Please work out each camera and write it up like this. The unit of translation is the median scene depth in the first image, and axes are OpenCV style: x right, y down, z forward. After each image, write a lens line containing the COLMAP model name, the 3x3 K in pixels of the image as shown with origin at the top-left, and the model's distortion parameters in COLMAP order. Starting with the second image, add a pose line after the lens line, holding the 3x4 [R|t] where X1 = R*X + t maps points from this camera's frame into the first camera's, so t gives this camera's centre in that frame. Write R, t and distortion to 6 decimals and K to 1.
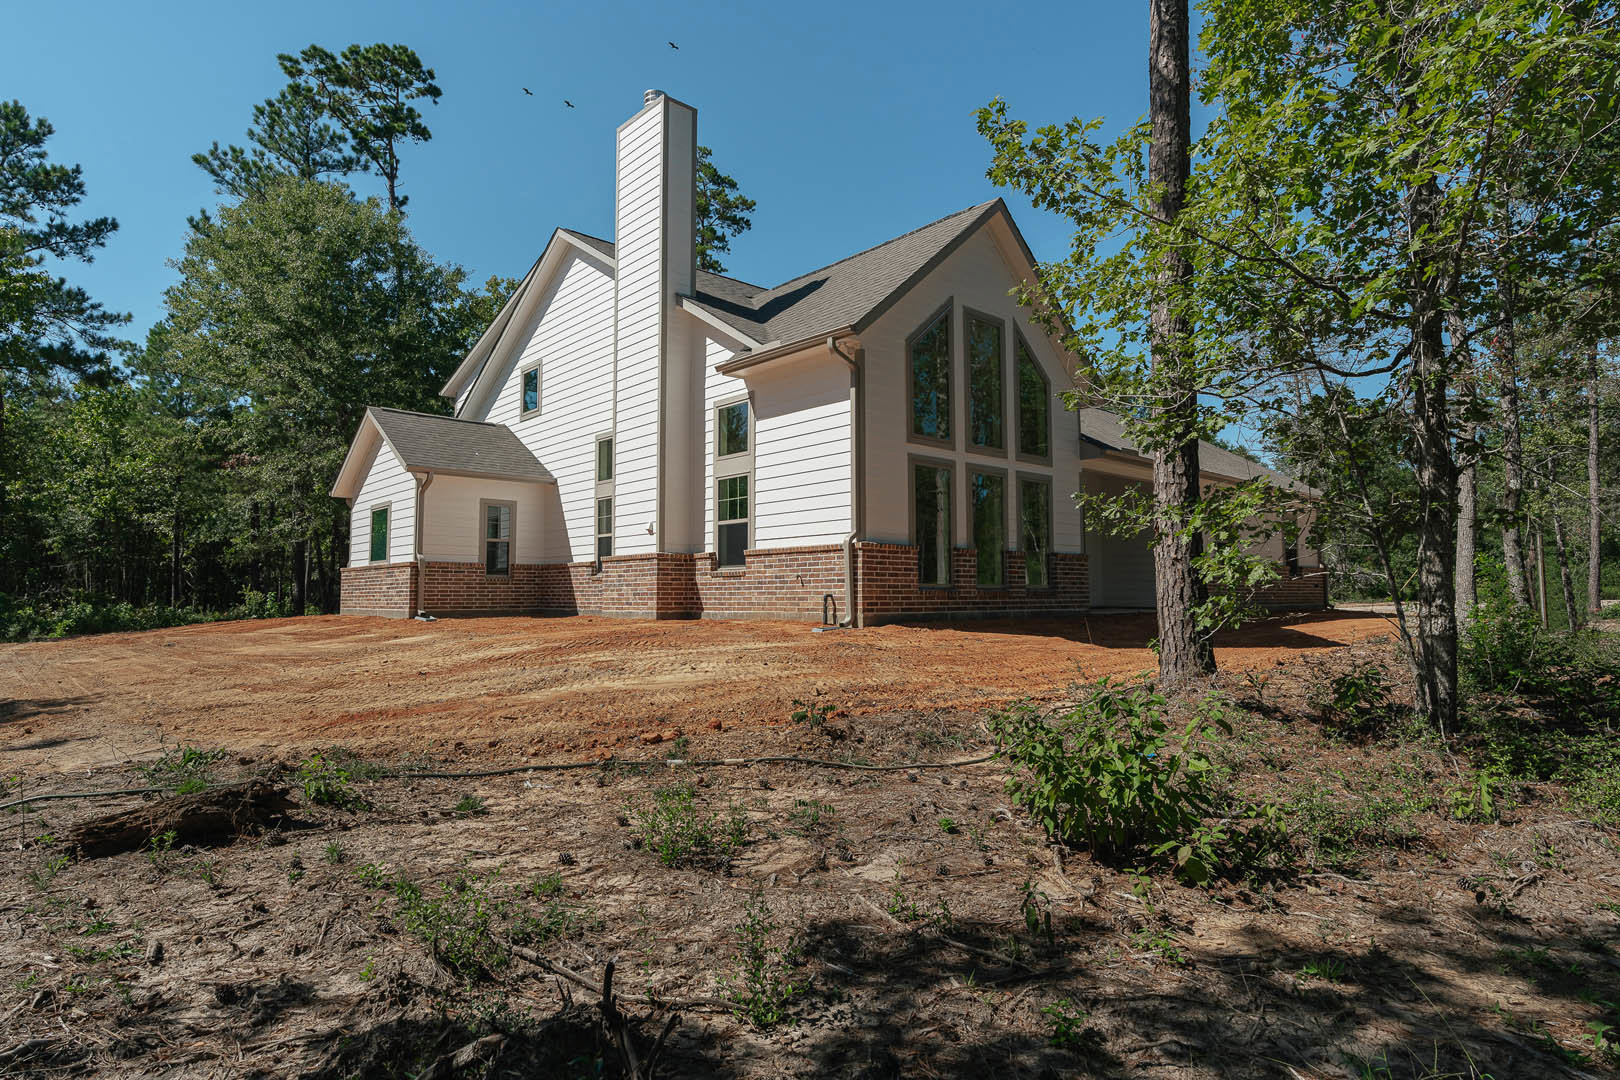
lens RADIAL K [[871.0, 0, 804.9], [0, 871.0, 532.4], [0, 0, 1]] dist [0.001058, 0.004023]
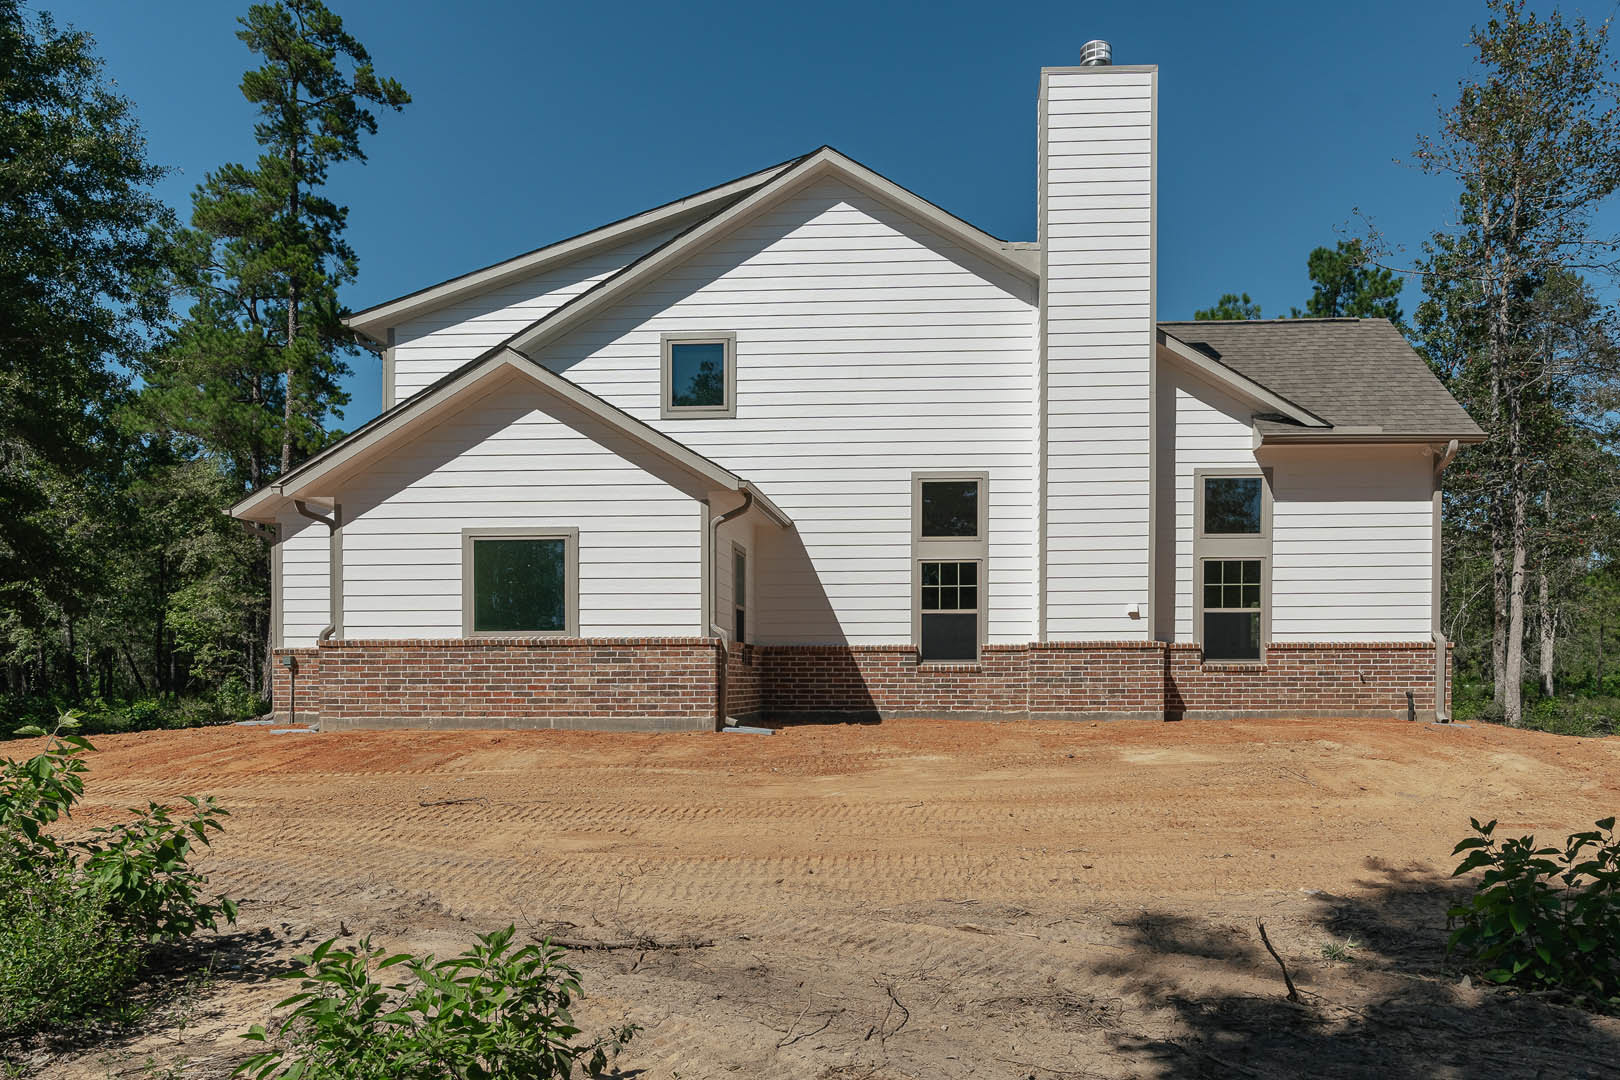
lens RADIAL K [[884.5, 0, 809.7], [0, 884.5, 668.2], [0, 0, 1]] dist [-0.003197, -0.000008]
pose [[0.703413, 0.004903, 0.710764, -0.996753], [-0.051858, 0.997665, 0.044439, 0.028461], [-0.708887, -0.068118, 0.702025, 0.646318]]
